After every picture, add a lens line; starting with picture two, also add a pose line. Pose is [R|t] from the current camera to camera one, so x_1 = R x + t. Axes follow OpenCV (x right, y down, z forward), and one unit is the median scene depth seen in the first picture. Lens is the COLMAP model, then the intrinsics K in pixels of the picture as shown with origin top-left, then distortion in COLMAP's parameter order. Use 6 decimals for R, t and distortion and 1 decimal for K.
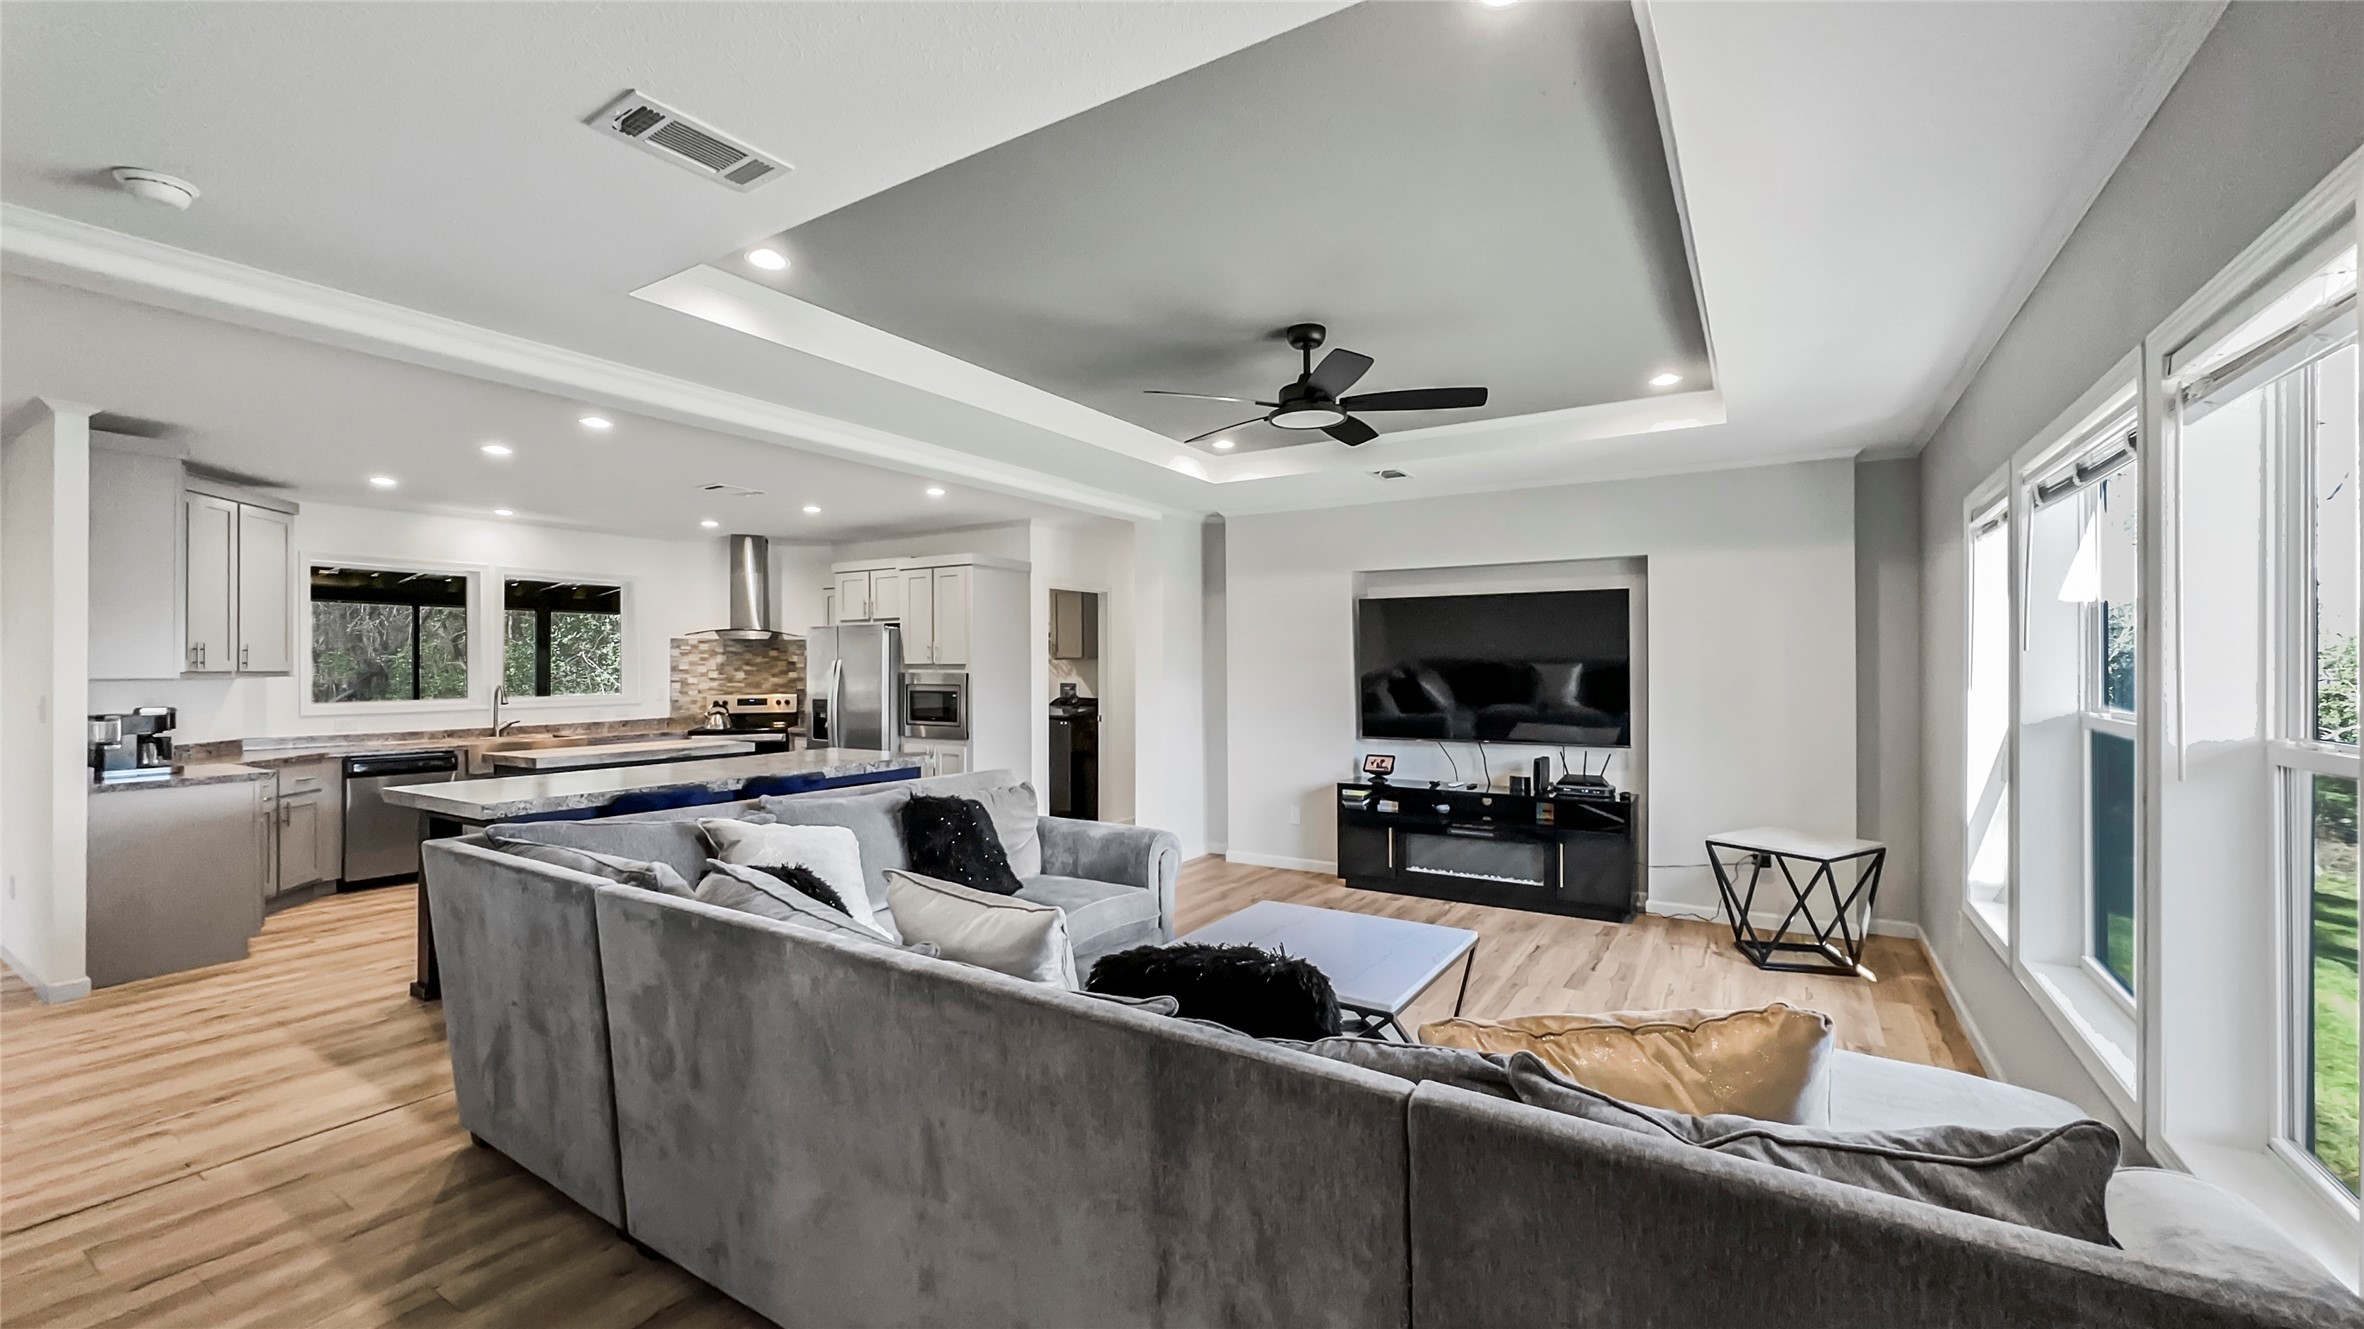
lens RADIAL K [[962.5, 0, 1178.2], [0, 962.5, 665.7], [0, 0, 1]] dist [0.003425, -0.000617]
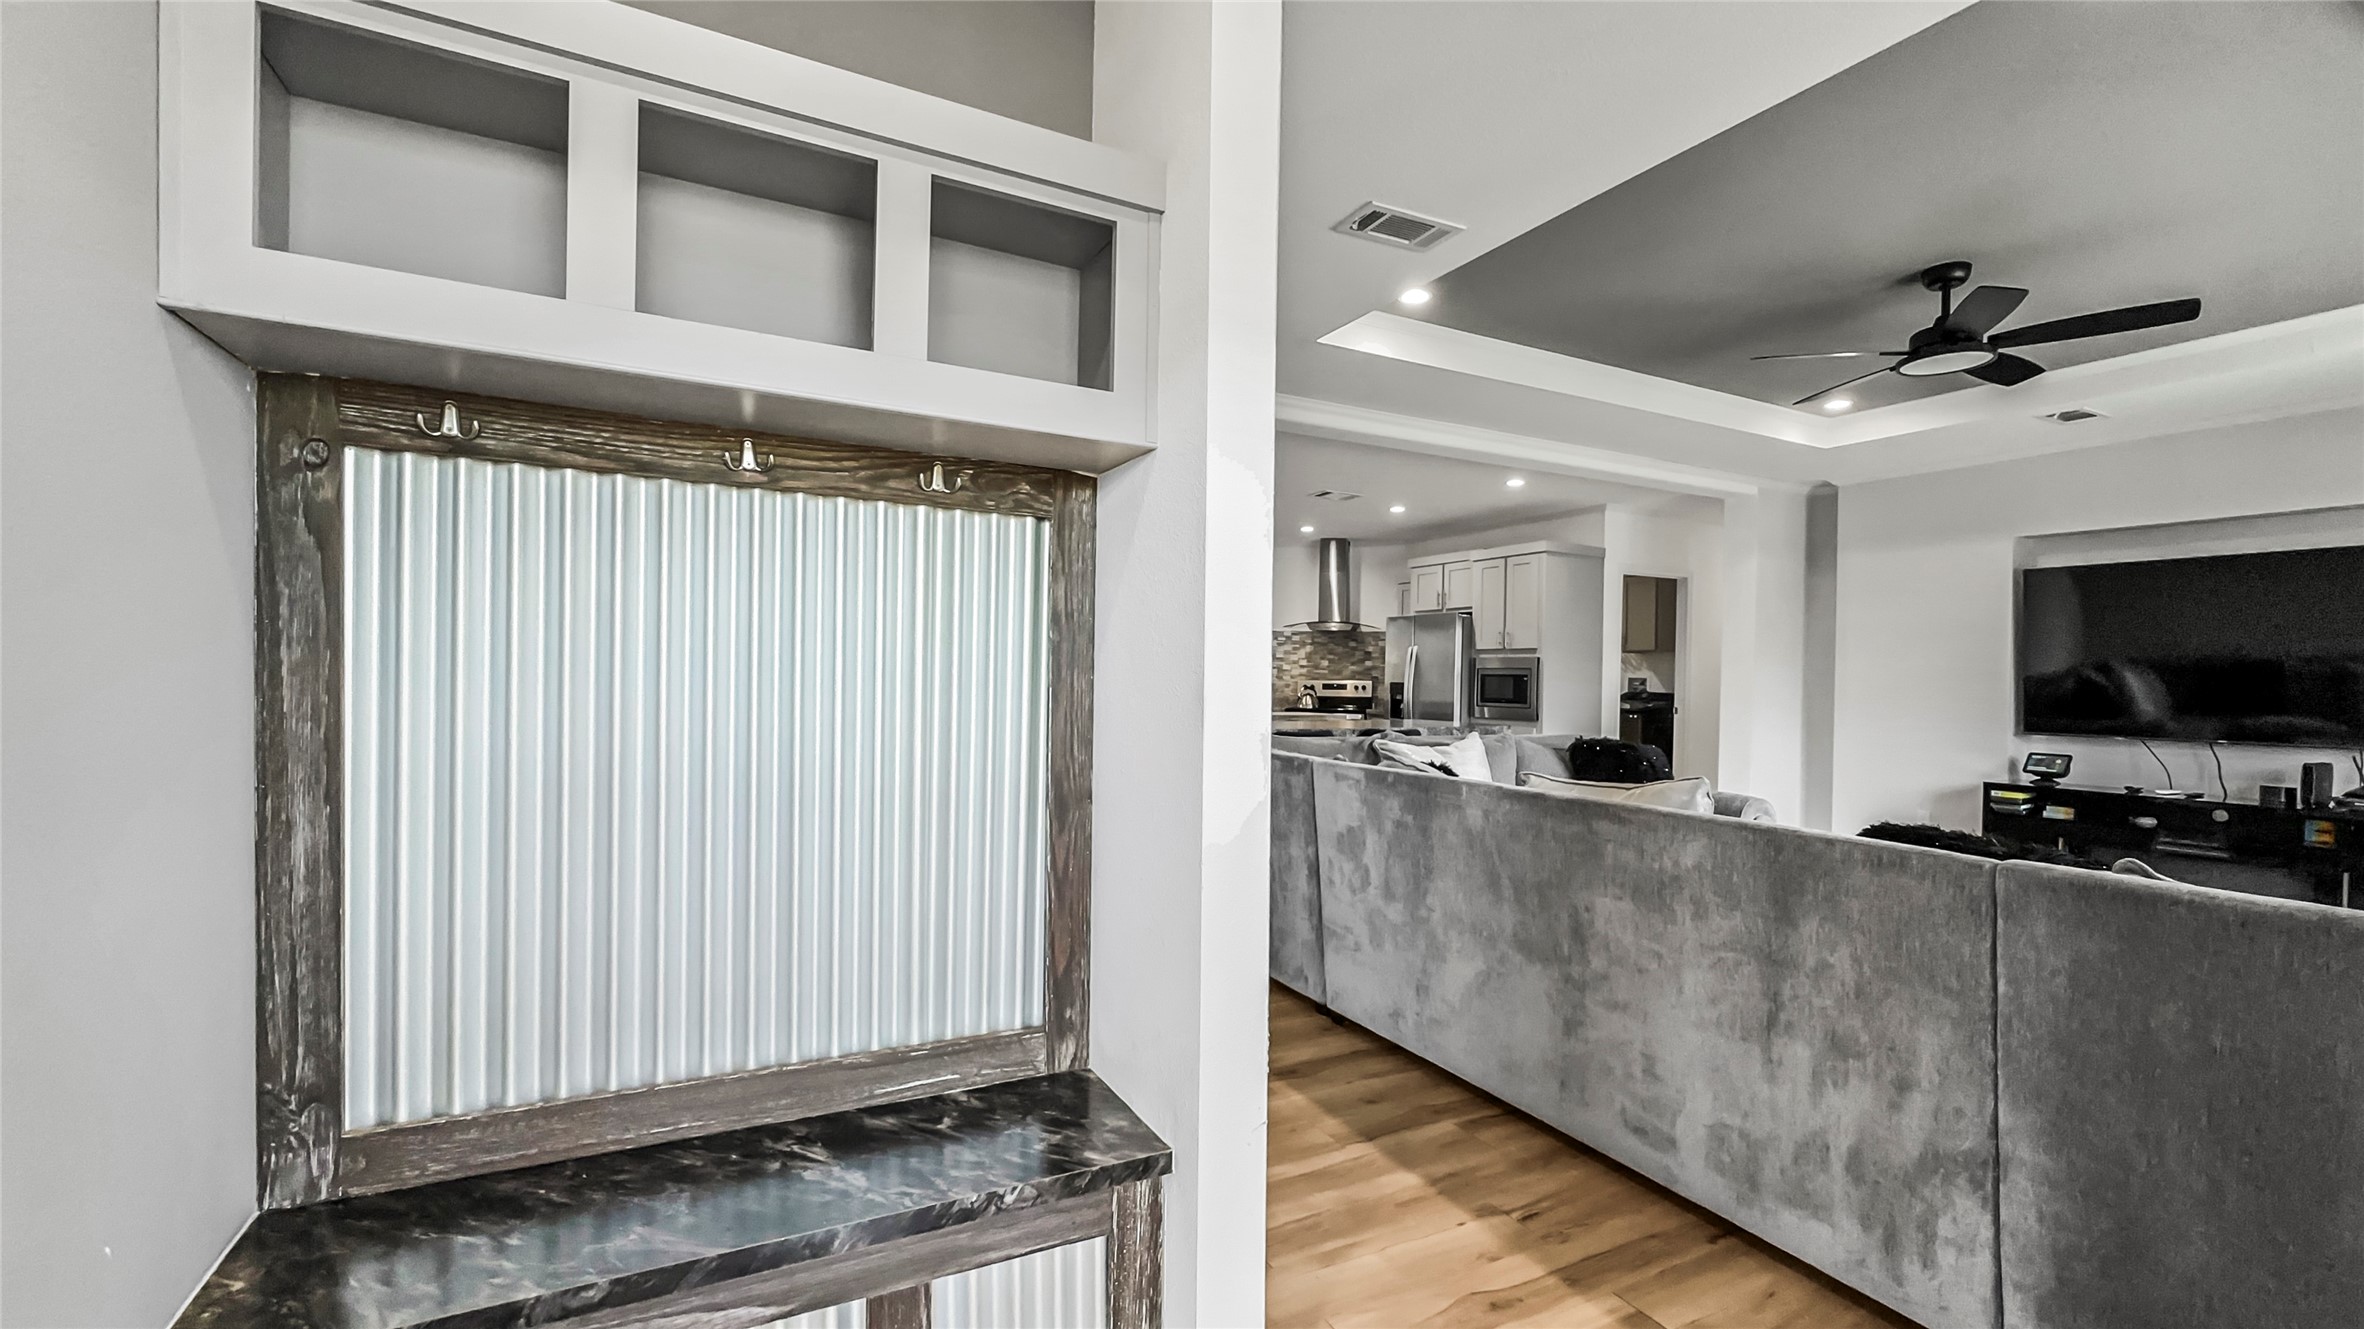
lens RADIAL K [[962.5, 0, 1219.8], [0, 962.5, 680.7], [0, 0, 1]] dist [0.003425, -0.000617]
pose [[0.869186, 0.022484, -0.493974, -0.007047], [-0.015838, 0.999719, 0.017636, 0.033604], [0.494232, -0.007506, 0.869298, -0.119686]]
